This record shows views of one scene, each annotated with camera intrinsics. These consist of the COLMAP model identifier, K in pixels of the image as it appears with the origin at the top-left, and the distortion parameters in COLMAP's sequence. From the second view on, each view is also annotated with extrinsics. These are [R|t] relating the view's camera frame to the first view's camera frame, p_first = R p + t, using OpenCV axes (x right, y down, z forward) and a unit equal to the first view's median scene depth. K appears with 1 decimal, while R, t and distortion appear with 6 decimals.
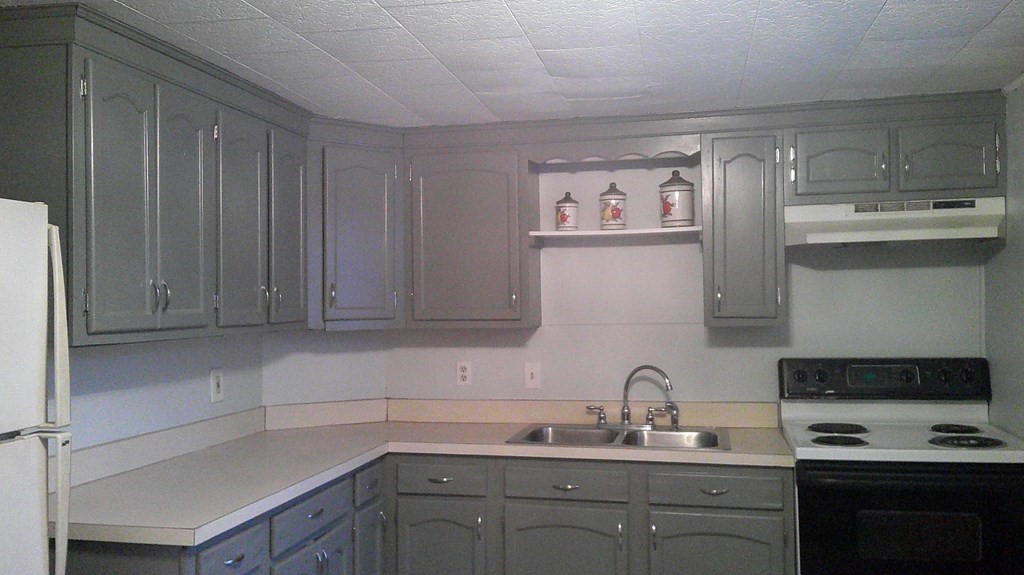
lens RADIAL K [[859.6, 0, 512.0], [0, 859.6, 281.0], [0, 0, 1]] dist [0.073167, -0.119709]
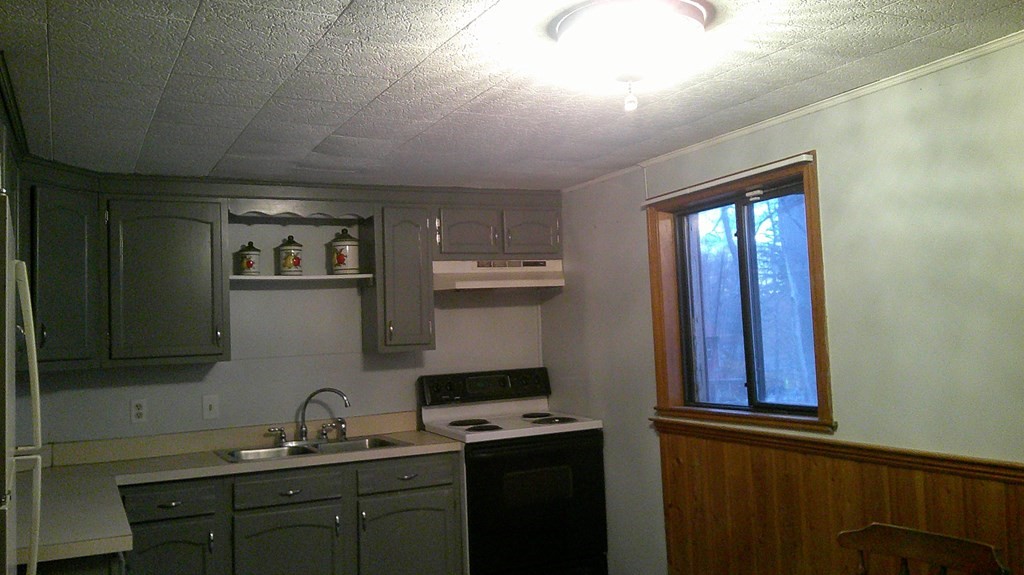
lens RADIAL K [[859.6, 0, 518.3], [0, 859.6, 291.4], [0, 0, 1]] dist [0.073167, -0.119709]
pose [[0.776860, 0.010021, 0.629593, -0.405501], [0.019631, 0.999002, -0.040123, 0.016397], [-0.629367, 0.043529, 0.775888, -0.115324]]
